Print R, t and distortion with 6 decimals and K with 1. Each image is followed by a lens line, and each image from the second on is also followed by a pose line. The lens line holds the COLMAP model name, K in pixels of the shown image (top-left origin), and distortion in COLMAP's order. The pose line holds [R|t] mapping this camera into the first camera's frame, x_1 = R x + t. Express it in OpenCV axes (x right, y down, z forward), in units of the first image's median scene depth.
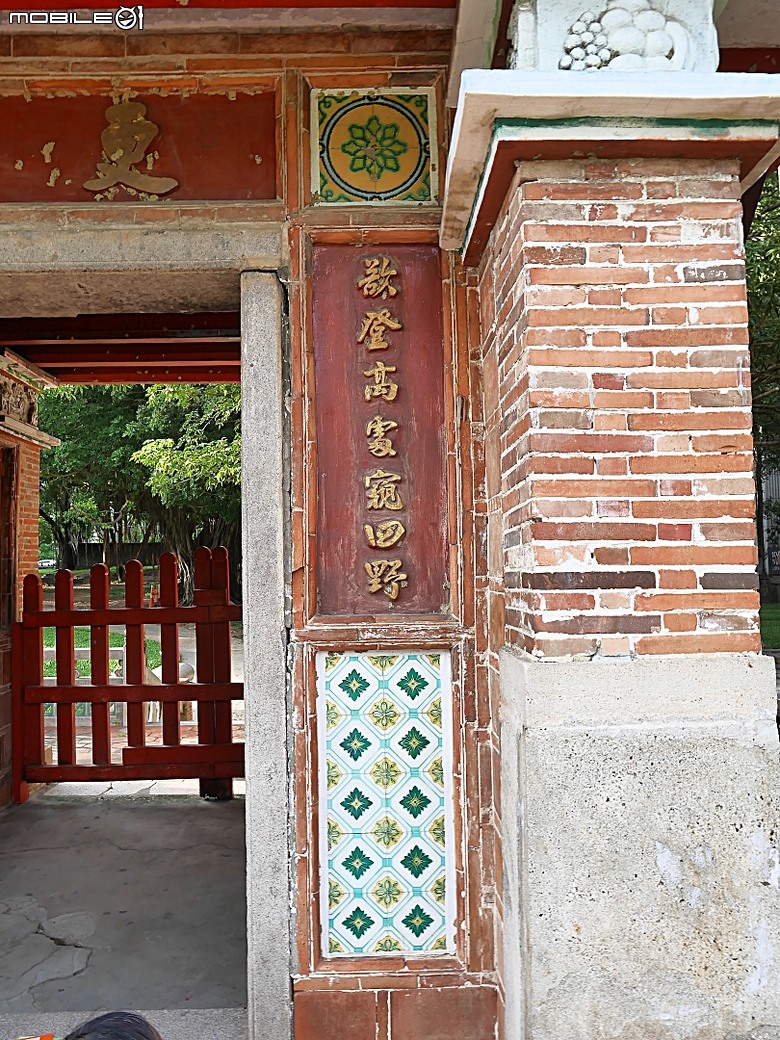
lens RADIAL K [[768.8, 0, 395.4], [0, 768.8, 525.0], [0, 0, 1]] dist [-0.033177, 0.017144]
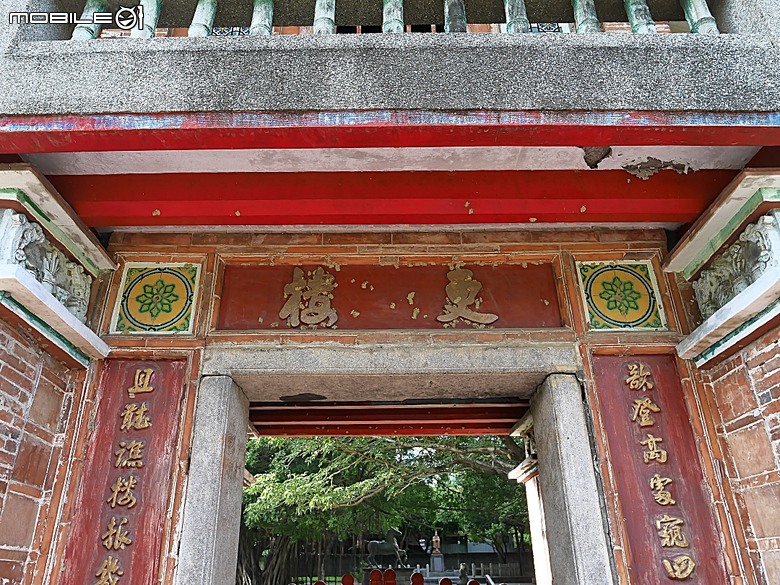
lens RADIAL K [[576.6, 0, 383.9], [0, 576.6, 292.1], [0, 0, 1]] dist [-0.033177, 0.017144]
pose [[0.999868, -0.005802, -0.015196, -0.511403], [-0.000748, 0.916852, -0.399227, -0.030727], [0.016249, 0.399185, 0.916726, -0.093135]]
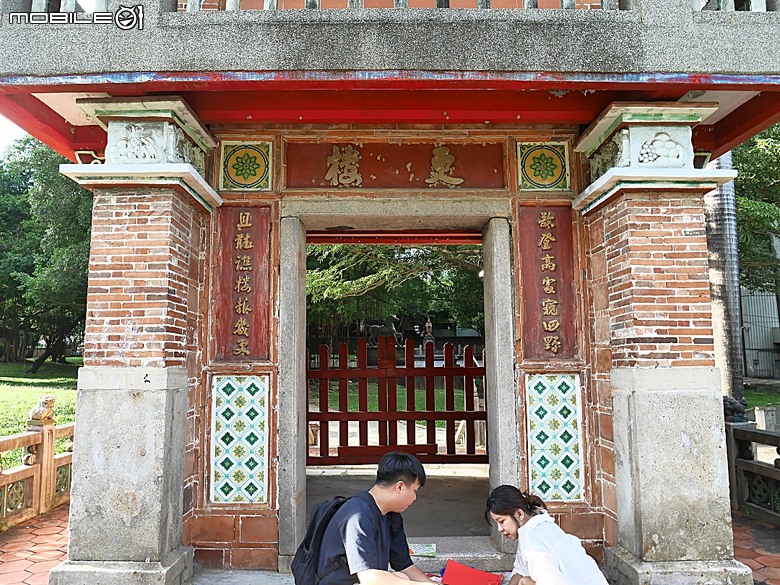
lens RADIAL K [[566.9, 0, 385.7], [0, 566.9, 291.9], [0, 0, 1]] dist [-0.042273, 0.017274]
pose [[0.999914, 0.007513, -0.010764, -0.525959], [-0.008191, 0.997893, -0.064362, 0.025512], [0.010258, 0.064444, 0.997869, -0.802131]]
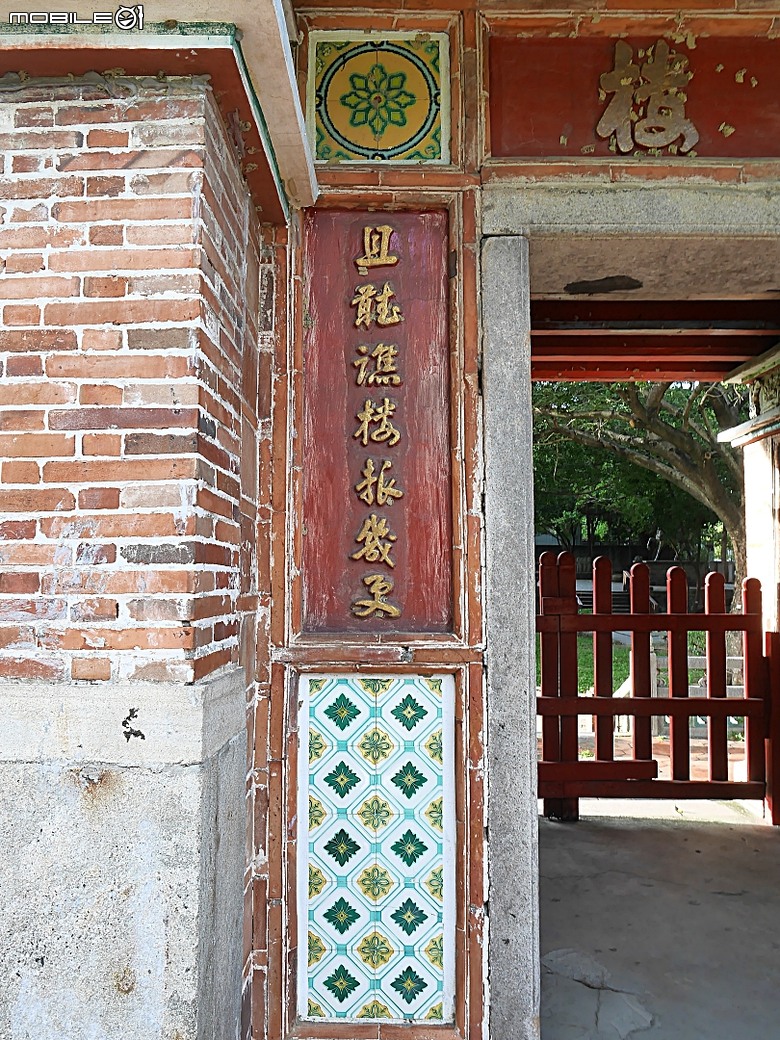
lens RADIAL K [[768.8, 0, 384.4], [0, 768.8, 528.2], [0, 0, 1]] dist [-0.033177, 0.017144]
pose [[0.998968, 0.011716, -0.043874, -0.951911], [-0.011997, 0.999909, -0.006145, 0.015746], [0.043798, 0.006665, 0.999018, 0.106561]]
